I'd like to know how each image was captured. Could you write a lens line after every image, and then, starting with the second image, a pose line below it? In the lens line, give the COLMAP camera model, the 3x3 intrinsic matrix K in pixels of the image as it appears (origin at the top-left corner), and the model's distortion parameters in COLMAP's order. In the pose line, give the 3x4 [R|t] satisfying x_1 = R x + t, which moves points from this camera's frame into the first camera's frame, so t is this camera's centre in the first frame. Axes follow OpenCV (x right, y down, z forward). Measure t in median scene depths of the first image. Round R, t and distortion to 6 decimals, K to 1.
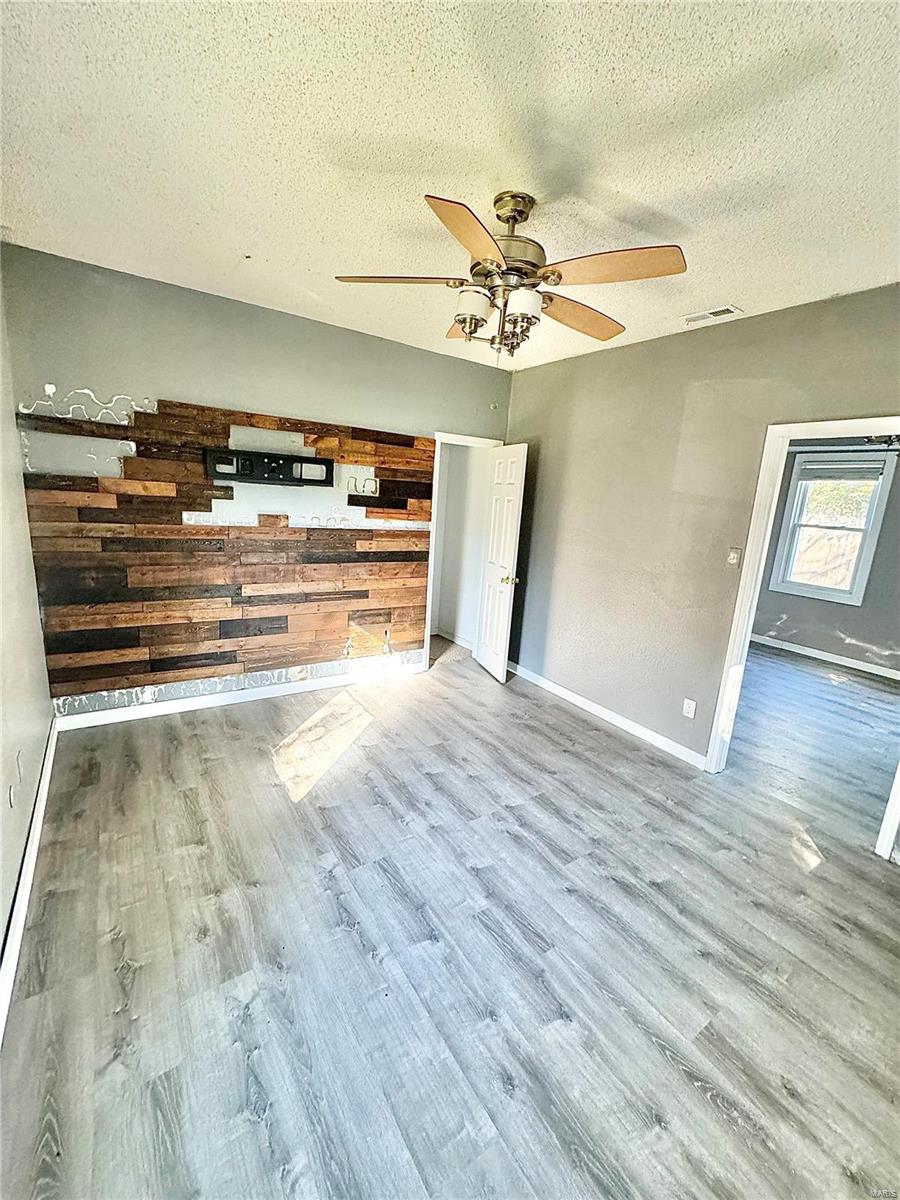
lens RADIAL K [[493.9, 0, 450.0], [0, 493.9, 600.0], [0, 0, 1]] dist [0.001515, 0.000081]
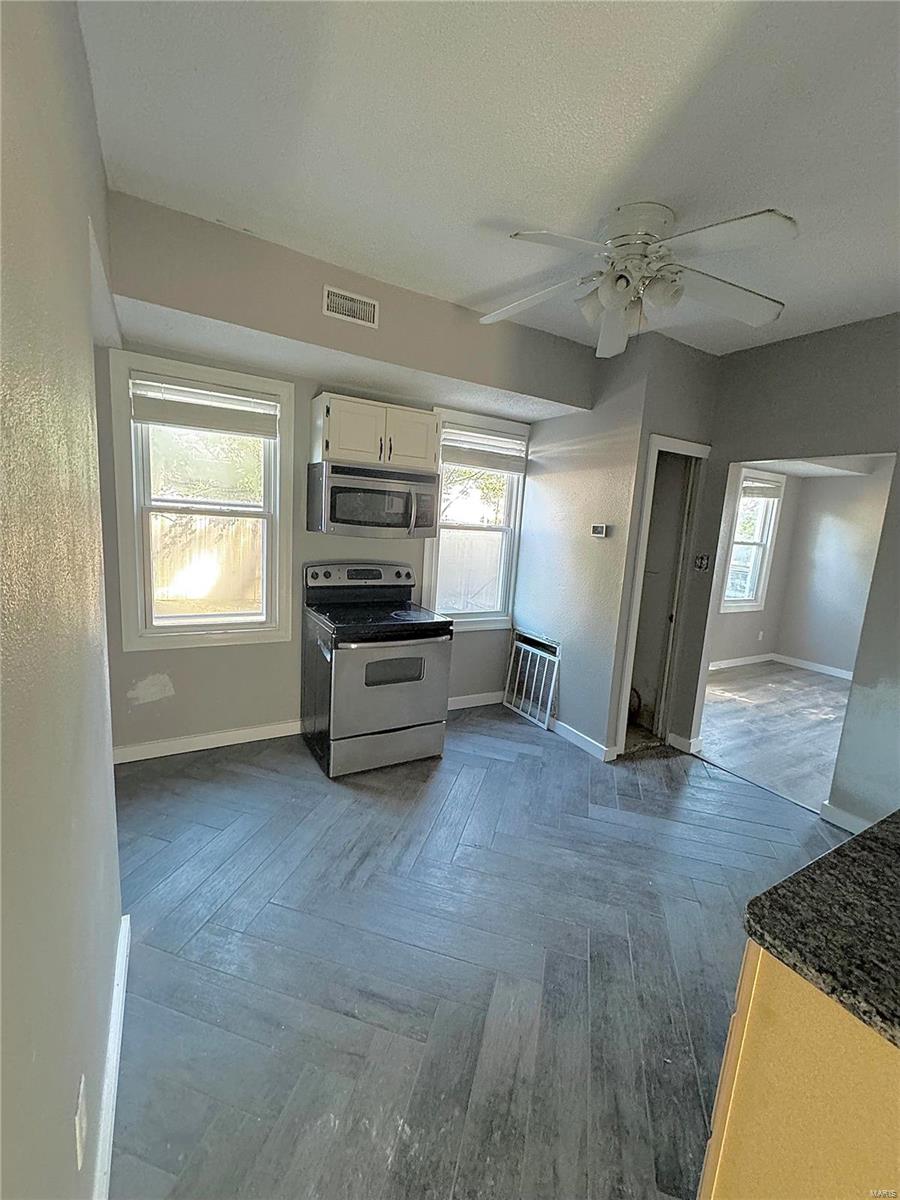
lens RADIAL K [[493.9, 0, 450.0], [0, 493.9, 600.0], [0, 0, 1]] dist [0.001515, 0.000081]
pose [[0.064958, -0.217793, 0.973831, -0.169574], [0.156667, 0.966016, 0.205595, -0.316604], [-0.985513, 0.139212, 0.096871, 1.451146]]
